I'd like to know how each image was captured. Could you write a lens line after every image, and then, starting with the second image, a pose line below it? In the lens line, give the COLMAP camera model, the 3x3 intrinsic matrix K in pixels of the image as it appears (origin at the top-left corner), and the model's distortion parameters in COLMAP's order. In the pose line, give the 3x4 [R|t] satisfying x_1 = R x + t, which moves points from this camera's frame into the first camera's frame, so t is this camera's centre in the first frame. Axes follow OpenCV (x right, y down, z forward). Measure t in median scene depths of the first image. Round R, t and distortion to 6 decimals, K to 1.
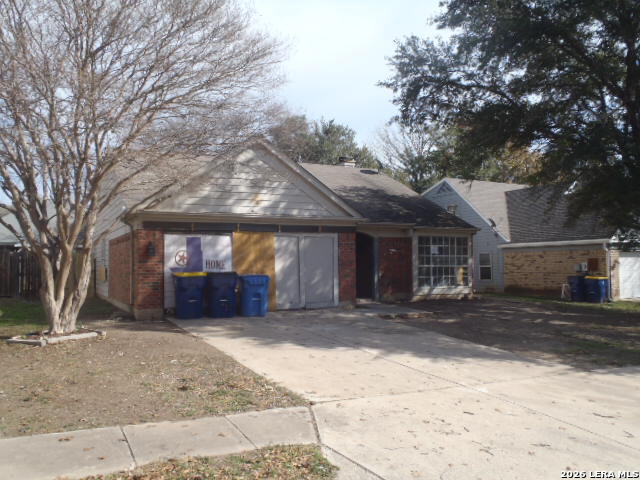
lens RADIAL K [[540.7, 0, 318.0], [0, 540.7, 237.4], [0, 0, 1]] dist [-0.055855, 0.034387]
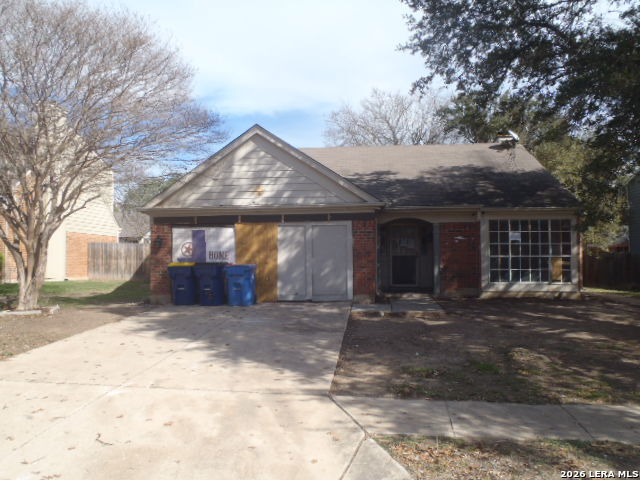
lens RADIAL K [[540.7, 0, 318.0], [0, 540.7, 237.4], [0, 0, 1]] dist [-0.055855, 0.034387]
pose [[0.836769, -0.023641, -0.547045, 0.518080], [0.030316, 0.999535, 0.003176, 0.016676], [0.546715, -0.019242, 0.837097, 0.211731]]
